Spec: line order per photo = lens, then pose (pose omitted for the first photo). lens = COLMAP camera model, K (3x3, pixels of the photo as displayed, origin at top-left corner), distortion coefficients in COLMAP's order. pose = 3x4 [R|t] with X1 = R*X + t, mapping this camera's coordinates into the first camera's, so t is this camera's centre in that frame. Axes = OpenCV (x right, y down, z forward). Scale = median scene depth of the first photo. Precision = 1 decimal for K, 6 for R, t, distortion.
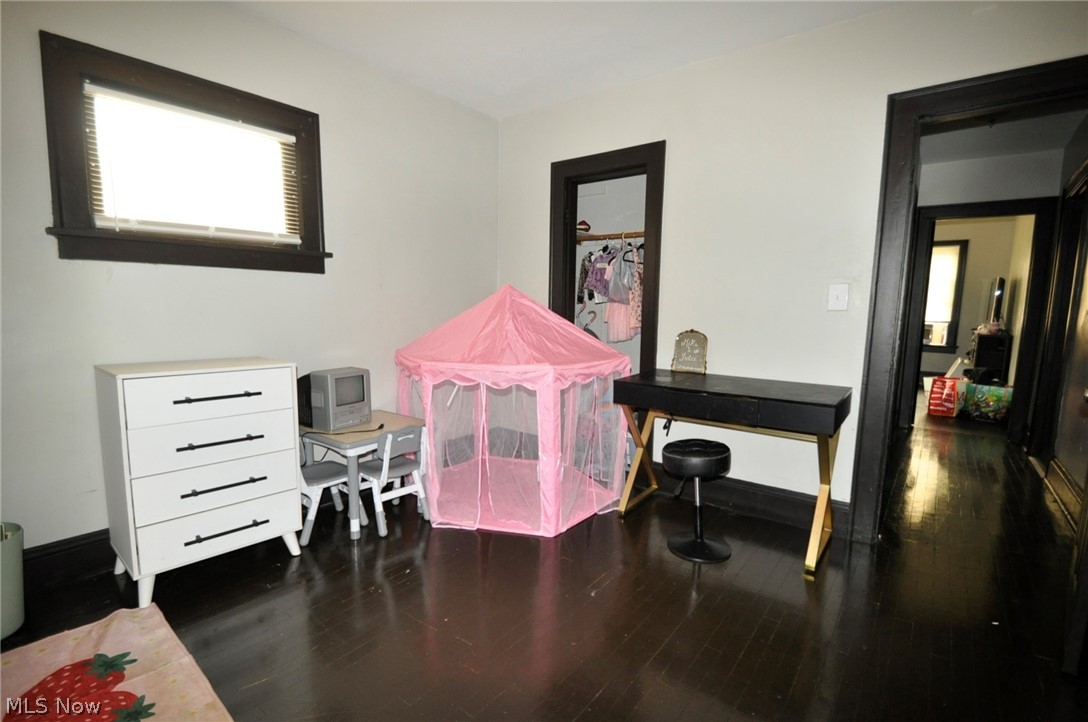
lens RADIAL K [[488.3, 0, 536.1], [0, 488.3, 368.6], [0, 0, 1]] dist [0.010782, -0.000694]
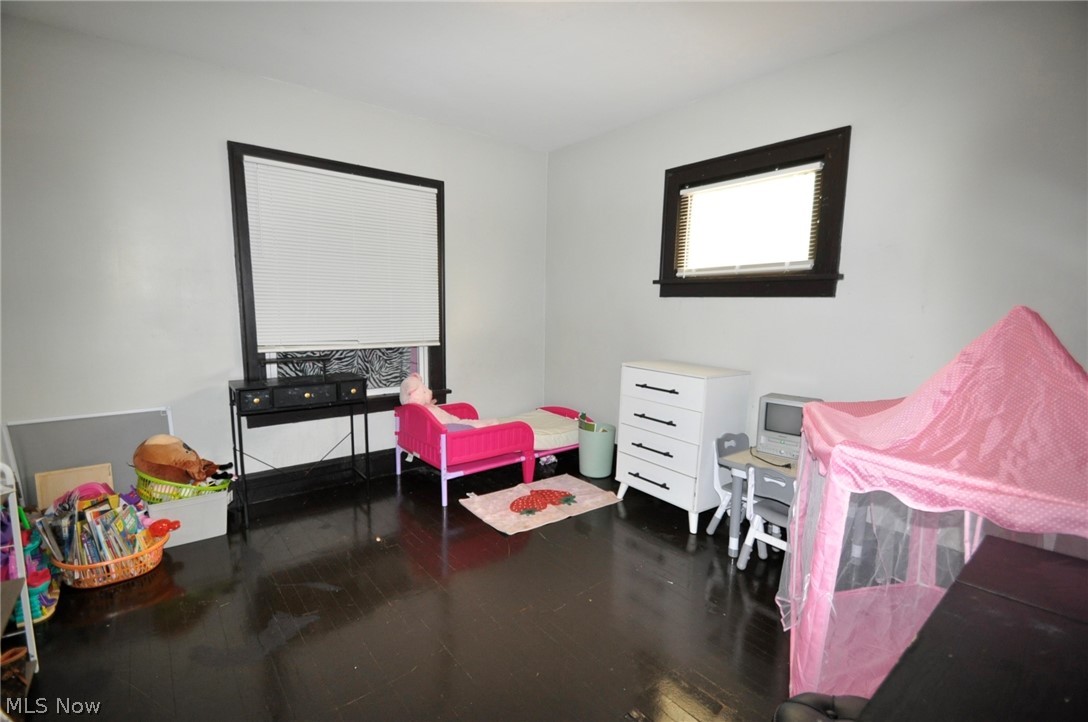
lens RADIAL K [[488.3, 0, 536.1], [0, 488.3, 368.6], [0, 0, 1]] dist [0.010782, -0.000694]
pose [[-0.180604, 0.118370, -0.976407, 0.791716], [-0.150167, 0.977774, 0.146312, -0.150982], [0.972025, 0.173048, -0.158814, 0.830238]]
